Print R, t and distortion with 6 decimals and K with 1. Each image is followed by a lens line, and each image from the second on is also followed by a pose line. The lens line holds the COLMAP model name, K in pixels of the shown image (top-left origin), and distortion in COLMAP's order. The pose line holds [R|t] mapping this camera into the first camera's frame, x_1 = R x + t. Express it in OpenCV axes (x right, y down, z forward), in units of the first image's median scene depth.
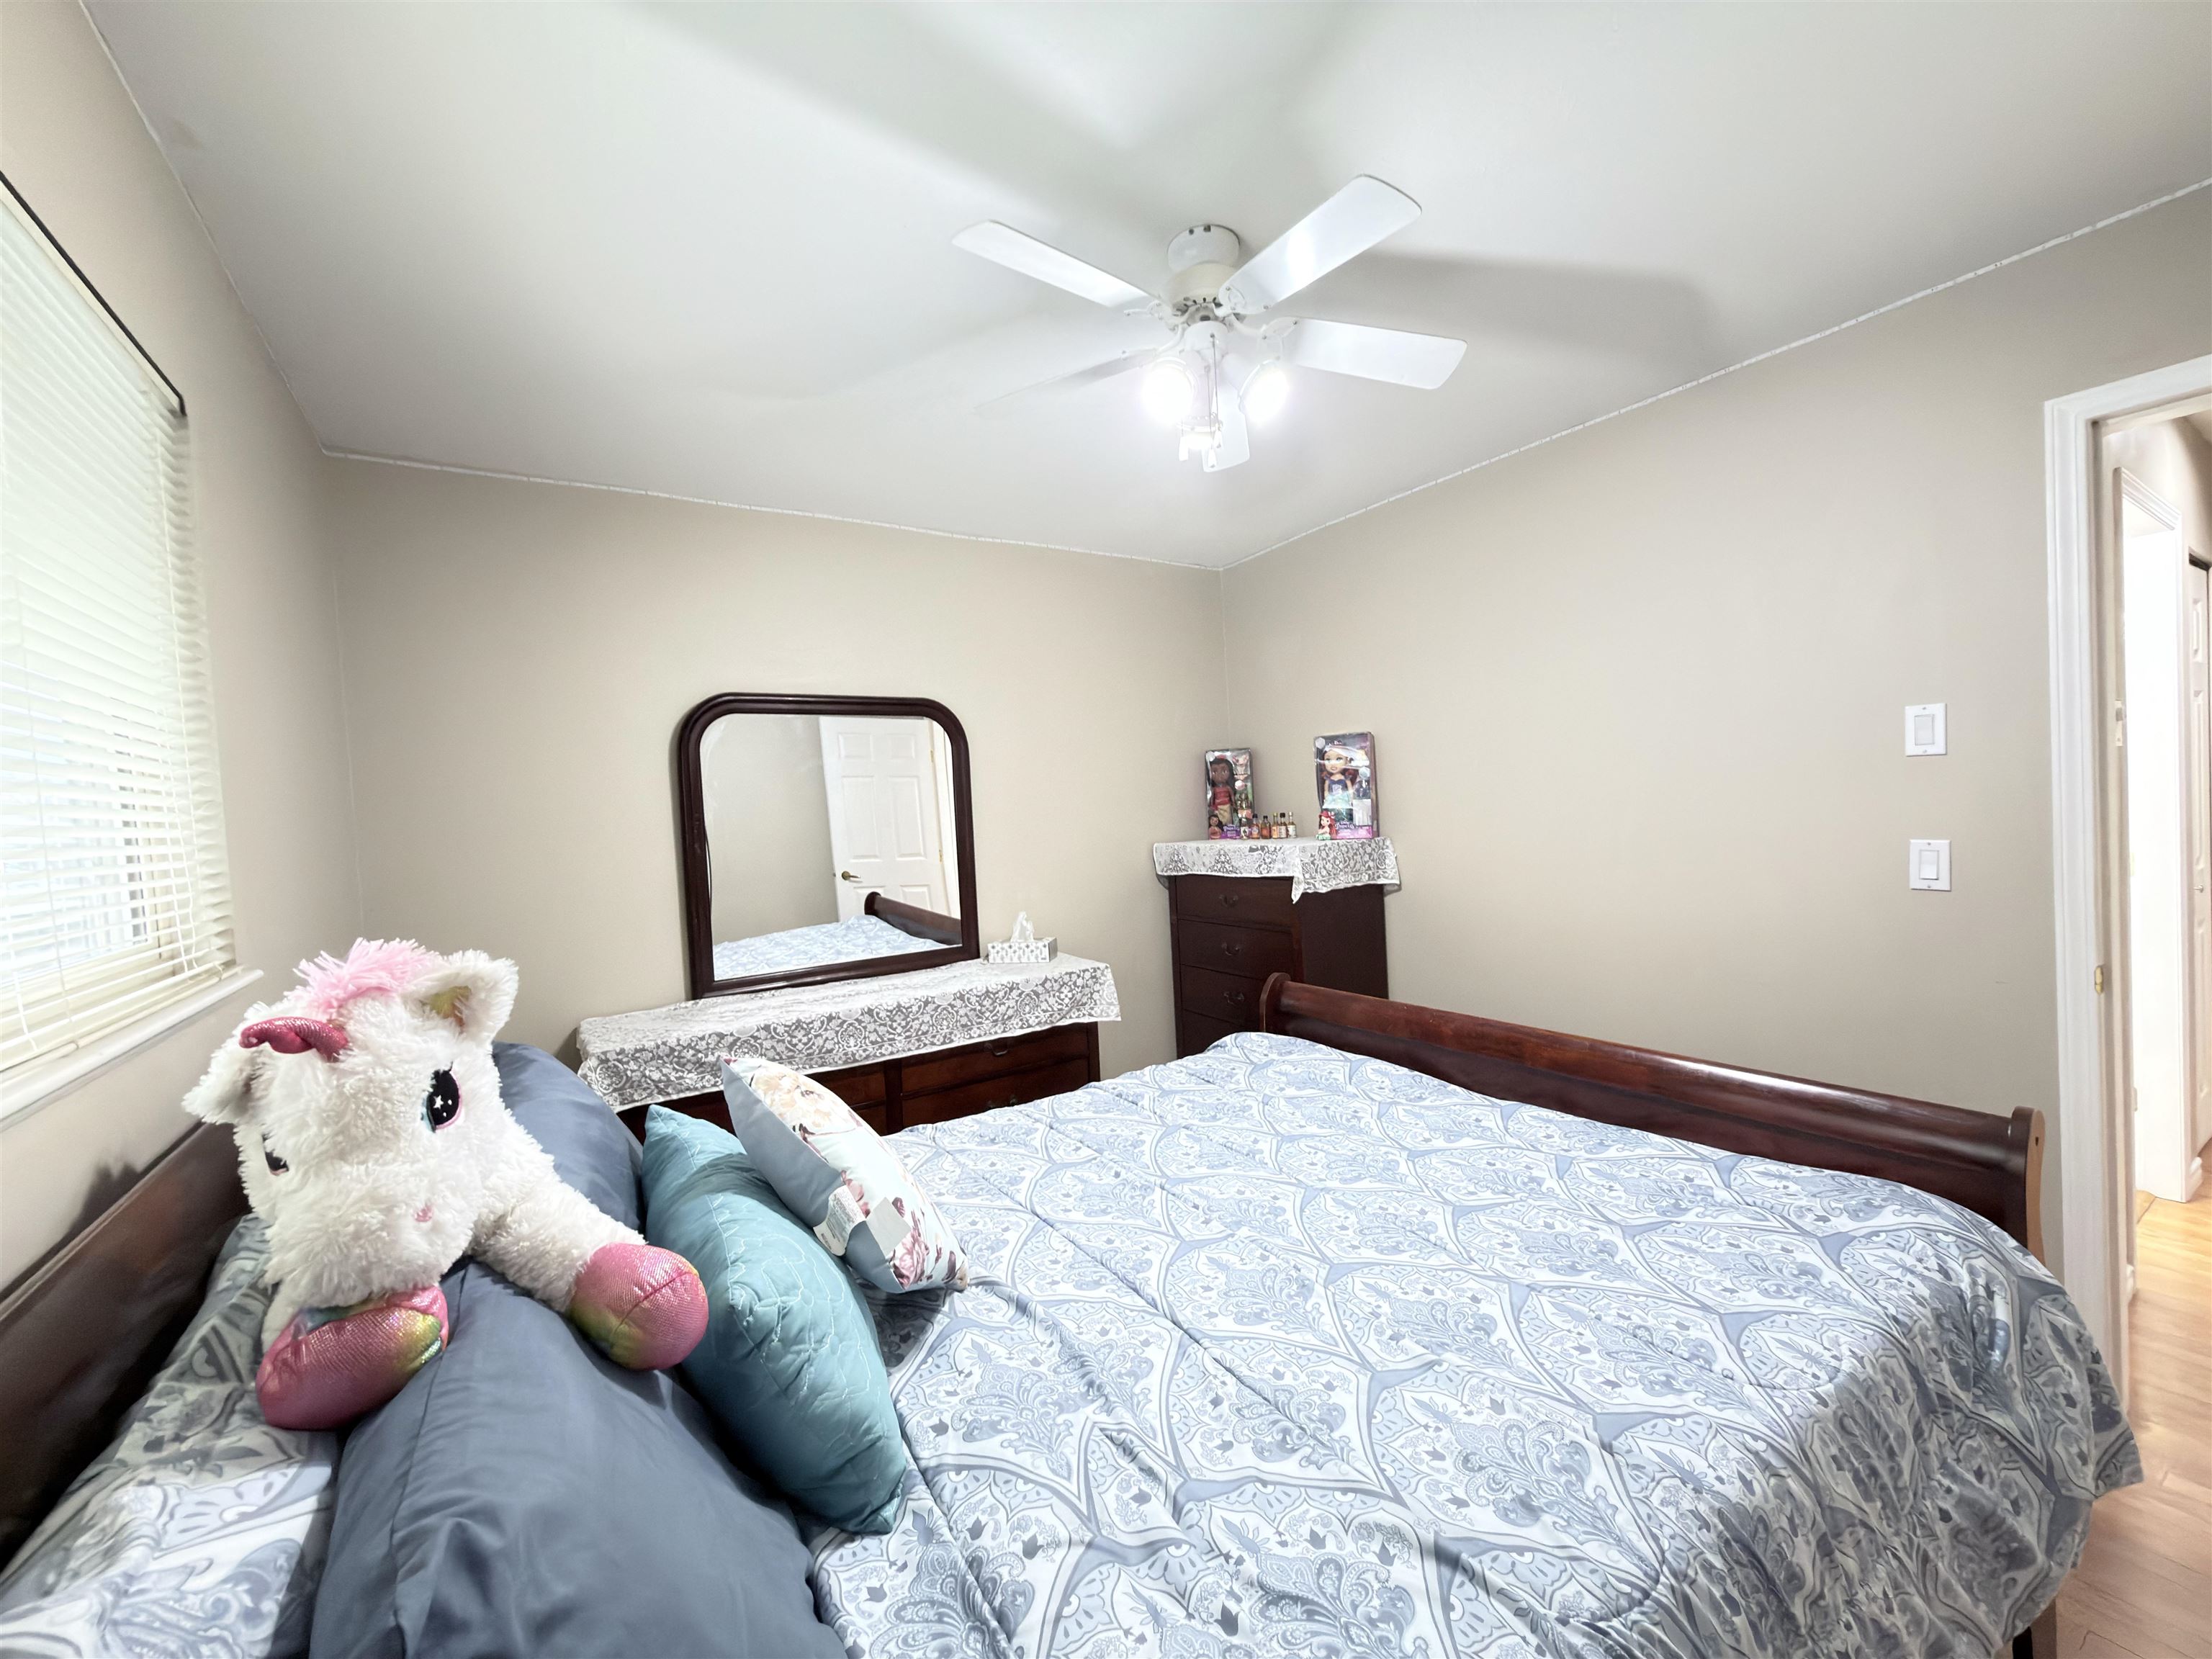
lens RADIAL K [[880.2, 0, 1101.9], [0, 880.2, 834.8], [0, 0, 1]] dist [-0.001278, -0.000015]
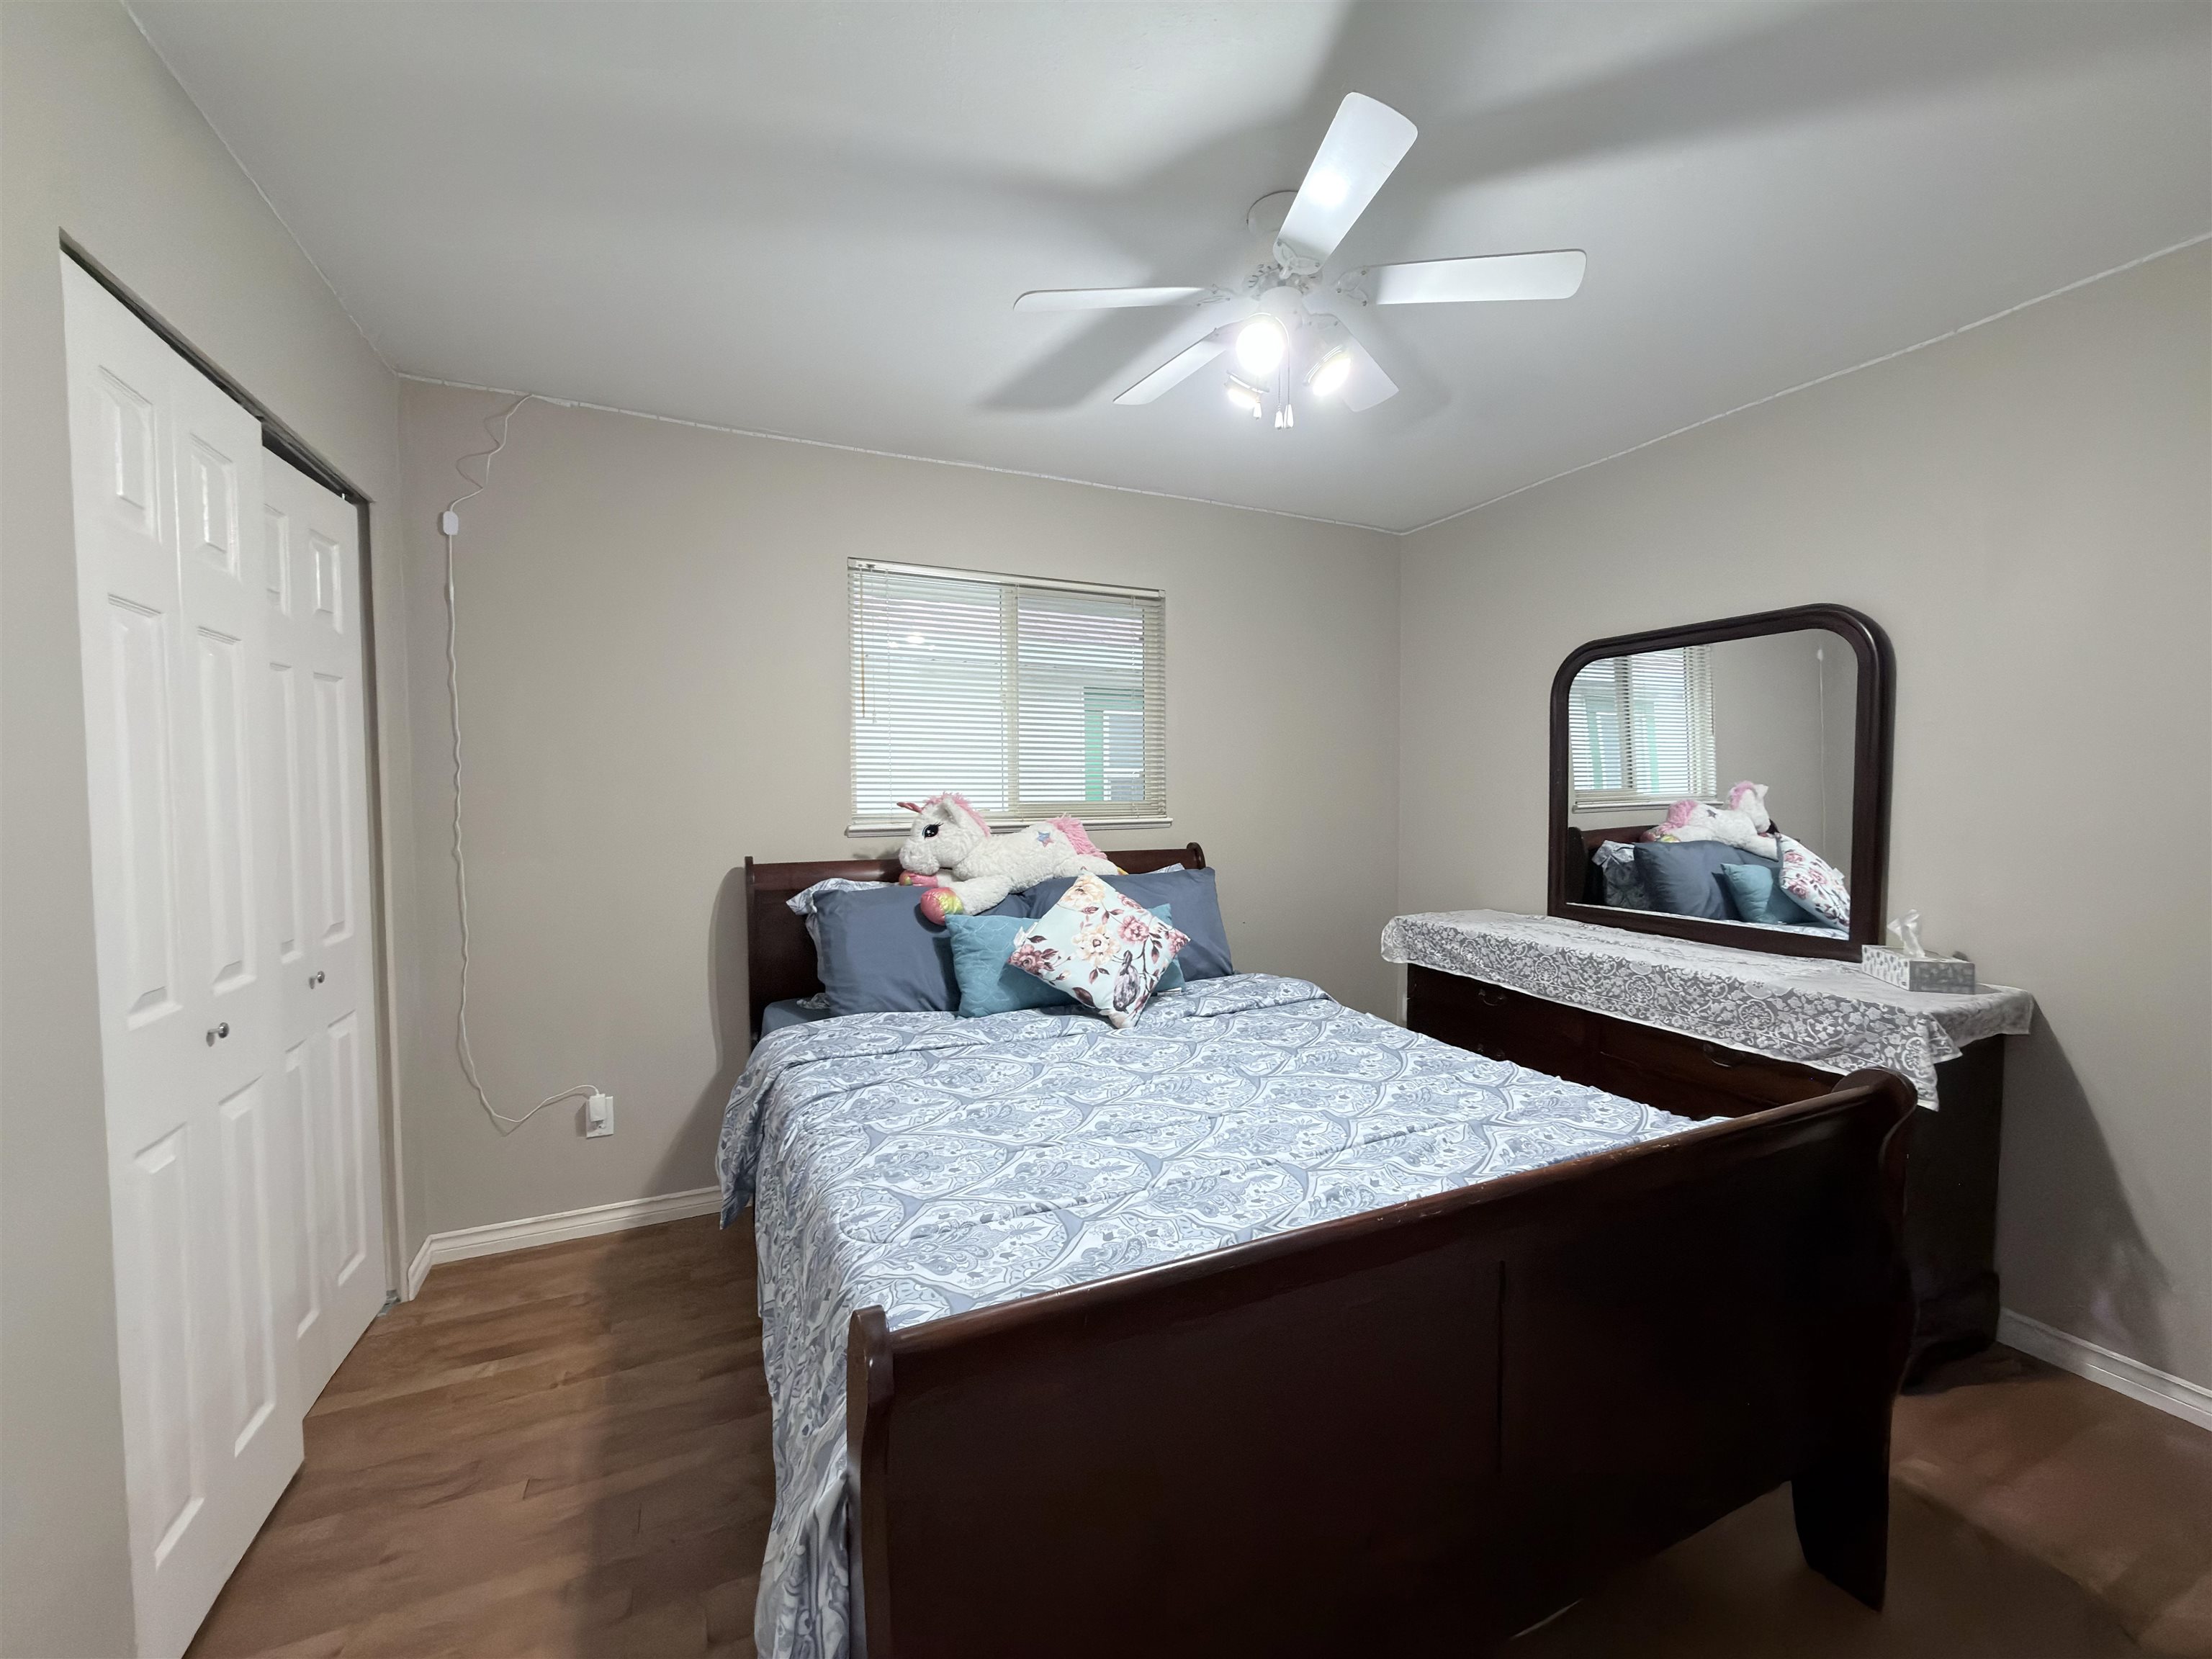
lens RADIAL K [[880.2, 0, 1109.8], [0, 880.2, 825.9], [0, 0, 1]] dist [-0.001278, -0.000015]
pose [[-0.131097, 0.094195, -0.986884, 0.738048], [-0.022975, 0.994920, 0.098014, -0.029426], [0.991103, 0.035523, -0.128267, 0.571837]]
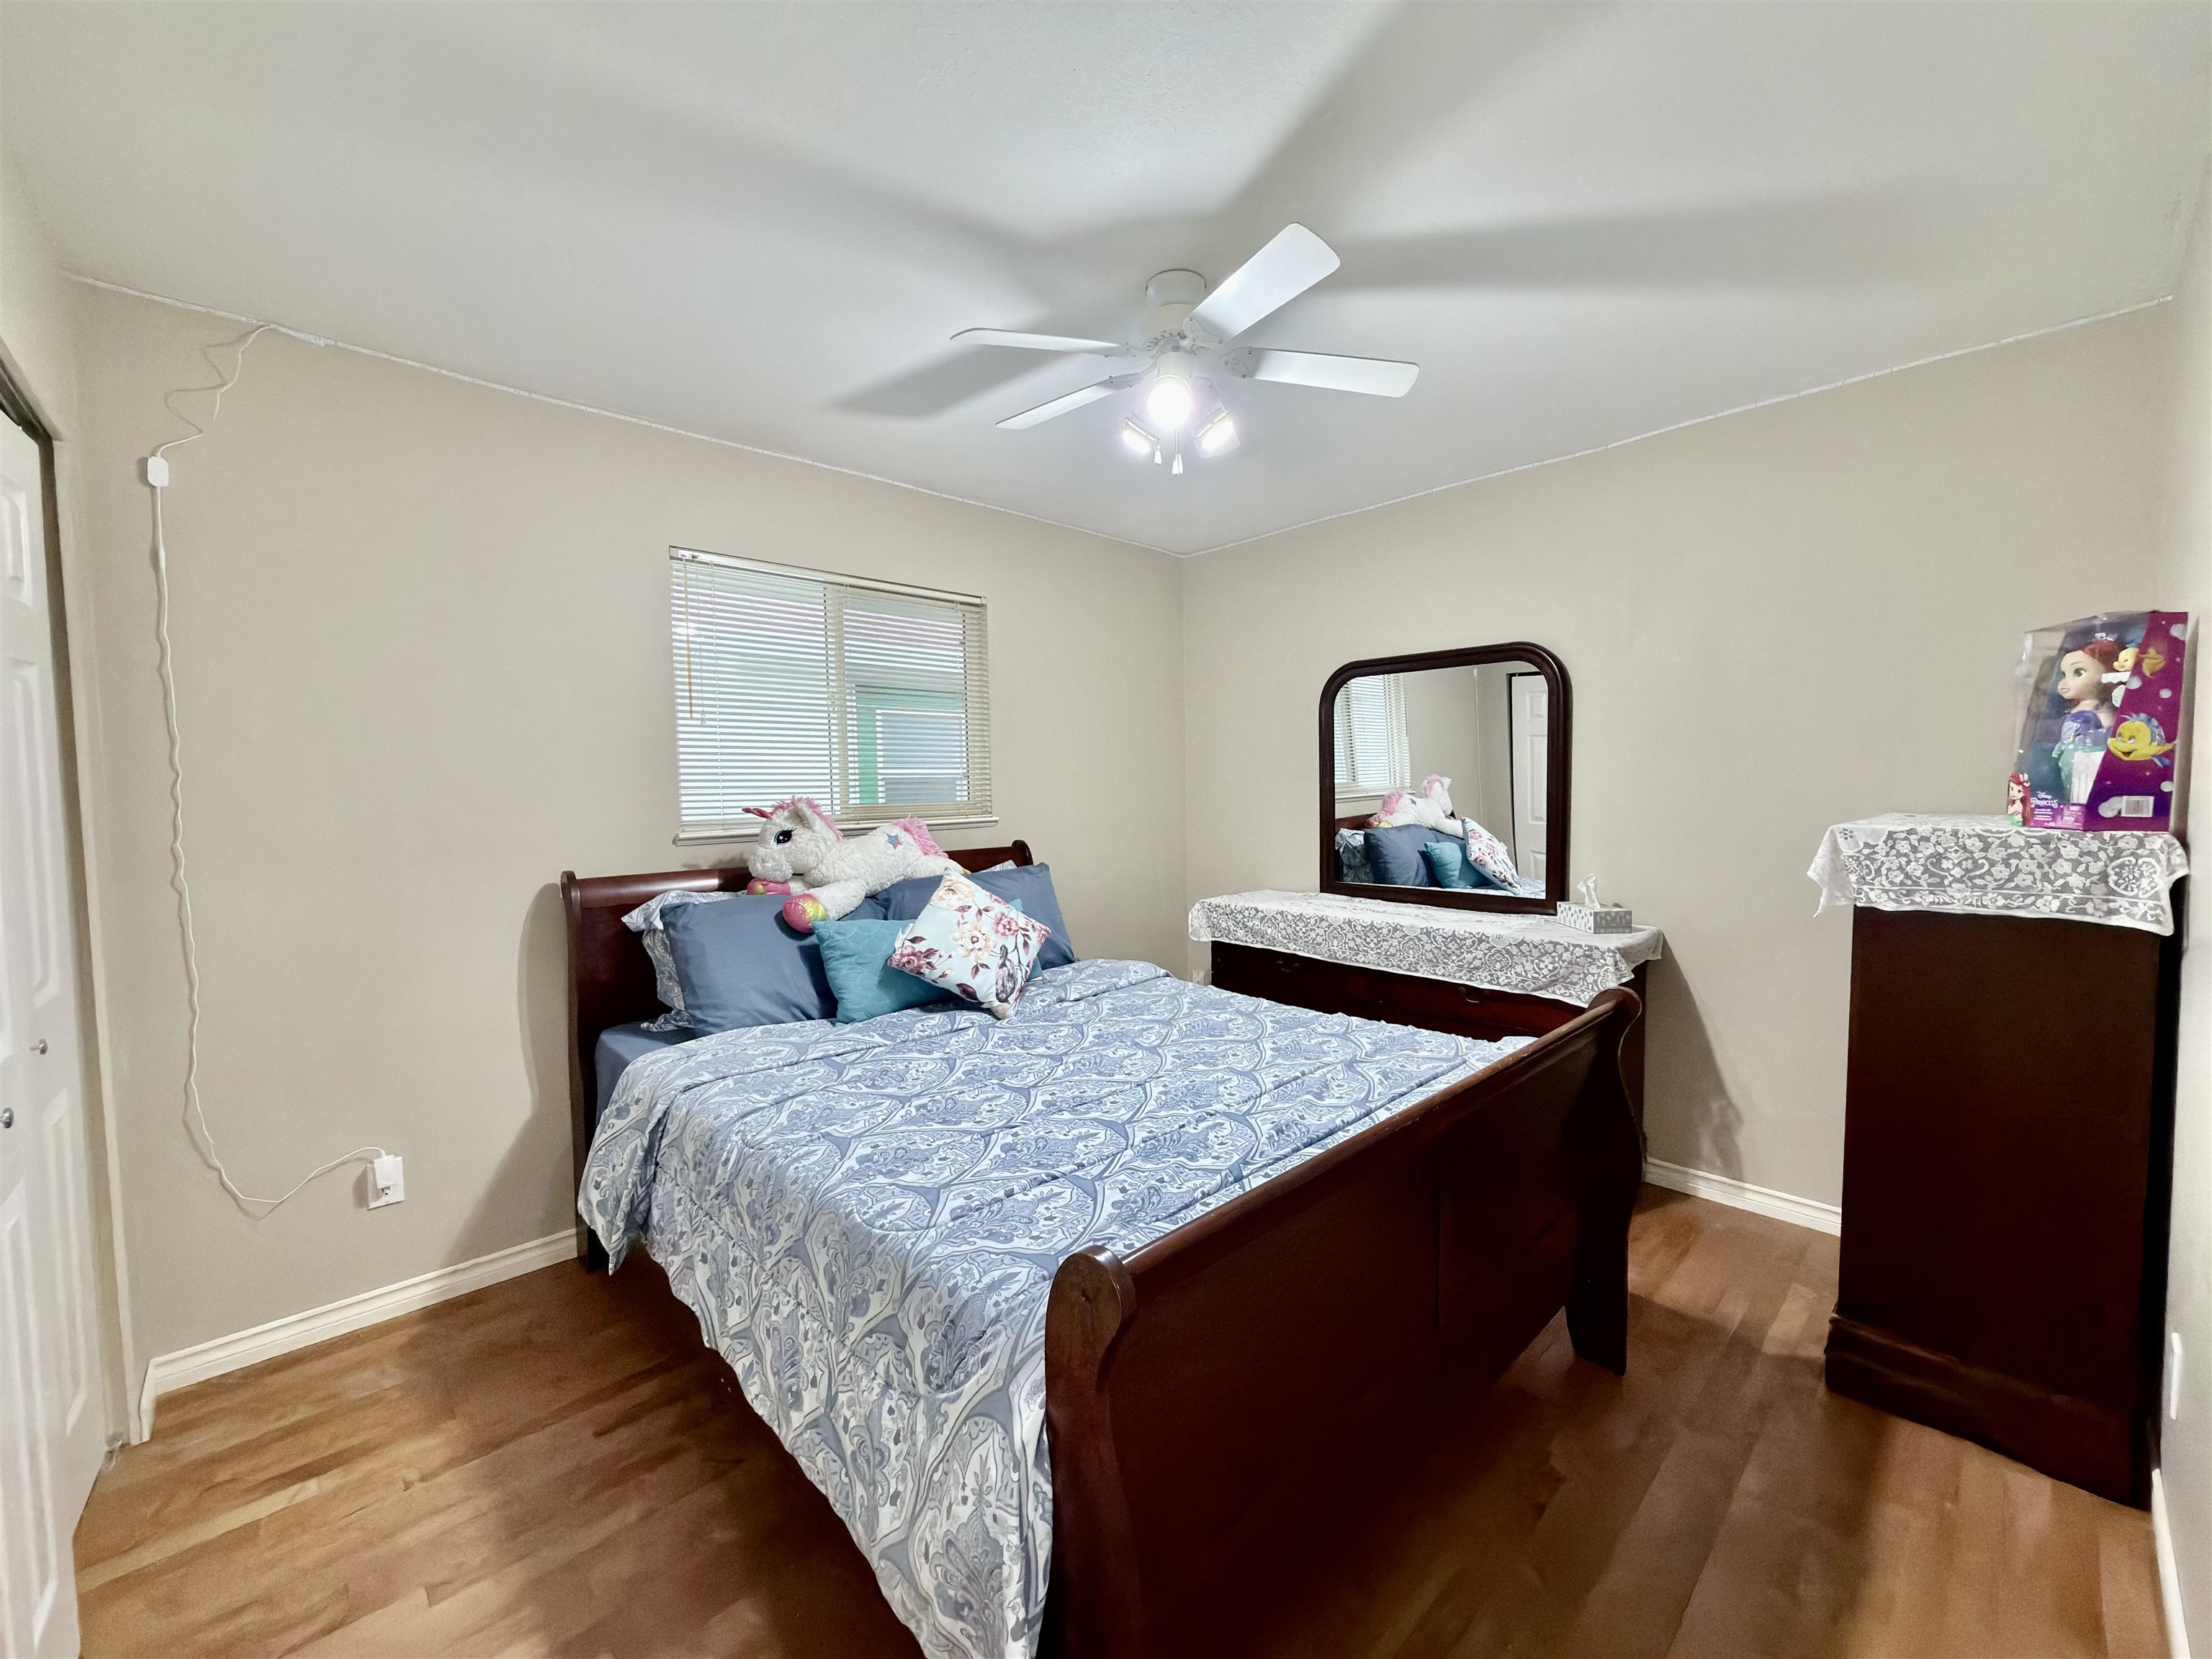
lens RADIAL K [[880.2, 0, 1110.3], [0, 880.2, 824.7], [0, 0, 1]] dist [-0.001278, -0.000015]
pose [[0.193395, 0.099430, -0.976070, 0.792086], [-0.029212, 0.994994, 0.095570, -0.037118], [0.980686, 0.010030, 0.195331, 0.411447]]
